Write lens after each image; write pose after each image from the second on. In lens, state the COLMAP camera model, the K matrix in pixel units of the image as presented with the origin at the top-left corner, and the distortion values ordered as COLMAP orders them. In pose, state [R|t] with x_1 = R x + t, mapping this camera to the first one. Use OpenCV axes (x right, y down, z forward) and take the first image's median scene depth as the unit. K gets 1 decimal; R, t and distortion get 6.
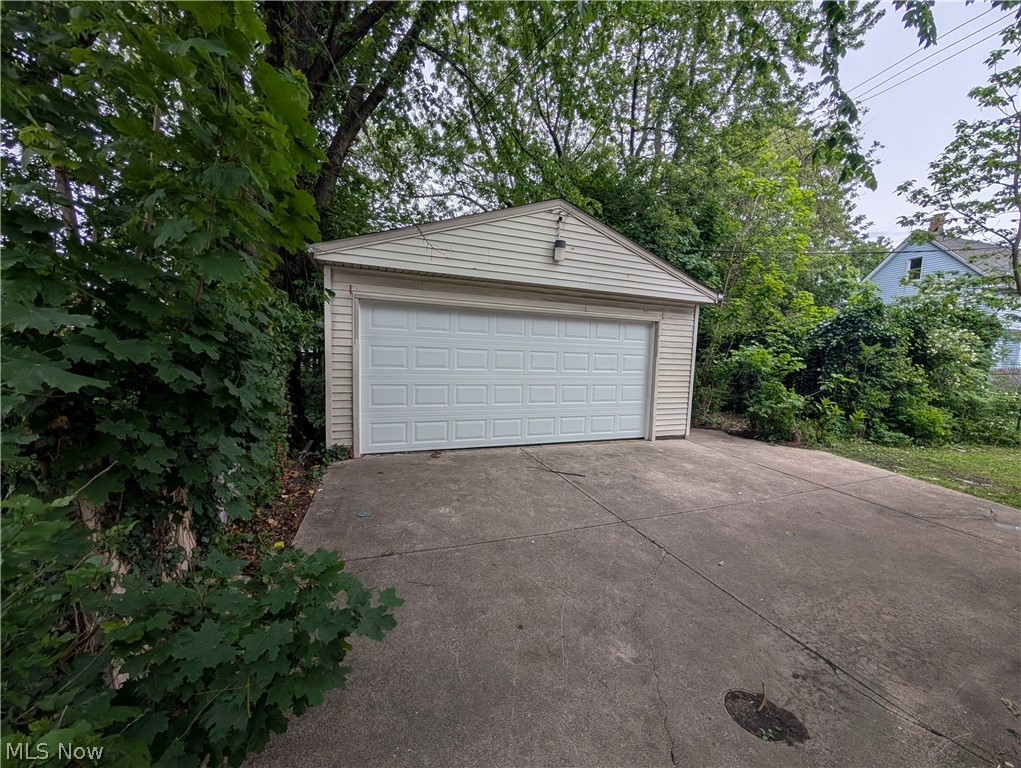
lens RADIAL K [[388.4, 0, 512.7], [0, 388.4, 385.8], [0, 0, 1]] dist [0.000627, -0.000031]
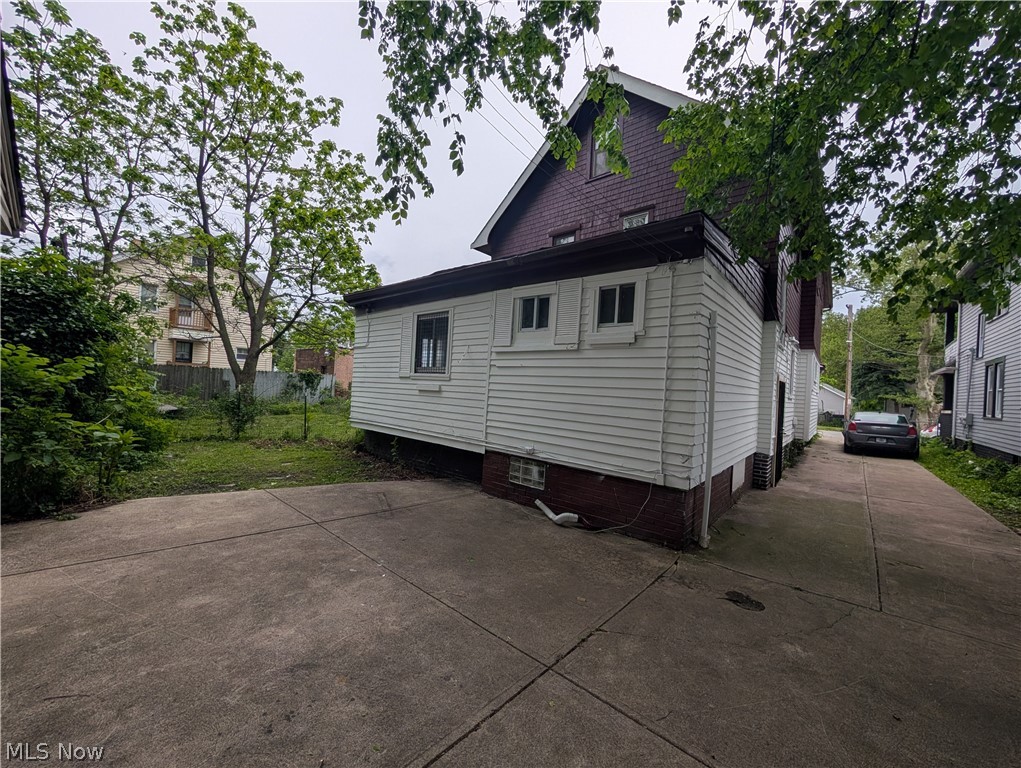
lens RADIAL K [[388.4, 0, 512.7], [0, 388.4, 385.8], [0, 0, 1]] dist [0.000627, -0.000031]
pose [[-0.452499, -0.048986, 0.890418, -0.166186], [0.007307, 0.998253, 0.058632, -0.101973], [-0.891735, 0.033037, -0.451350, 1.059779]]
